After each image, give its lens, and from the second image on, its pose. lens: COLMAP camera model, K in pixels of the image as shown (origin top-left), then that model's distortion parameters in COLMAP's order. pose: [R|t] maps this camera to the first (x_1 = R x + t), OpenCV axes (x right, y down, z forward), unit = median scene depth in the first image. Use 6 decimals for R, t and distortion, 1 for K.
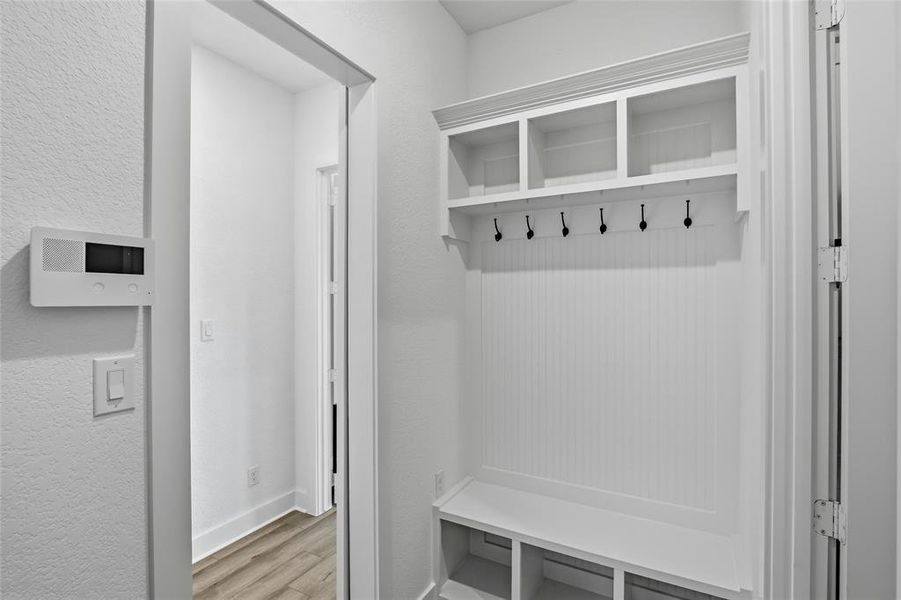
lens RADIAL K [[427.1, 0, 455.5], [0, 427.1, 300.1], [0, 0, 1]] dist [-0.006212, -0.000438]
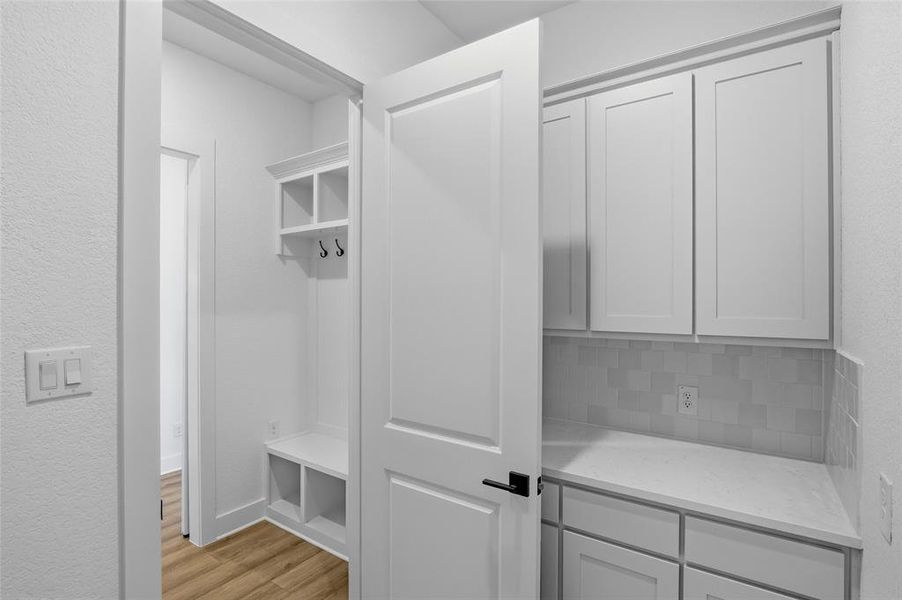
lens RADIAL K [[427.6, 0, 446.2], [0, 427.6, 300.0], [0, 0, 1]] dist [-0.006212, -0.000438]
pose [[0.994494, 0.000728, -0.104792, 0.694746], [-0.000243, 0.999989, 0.004633, -0.007033], [0.104794, -0.004582, 0.994483, -0.353769]]
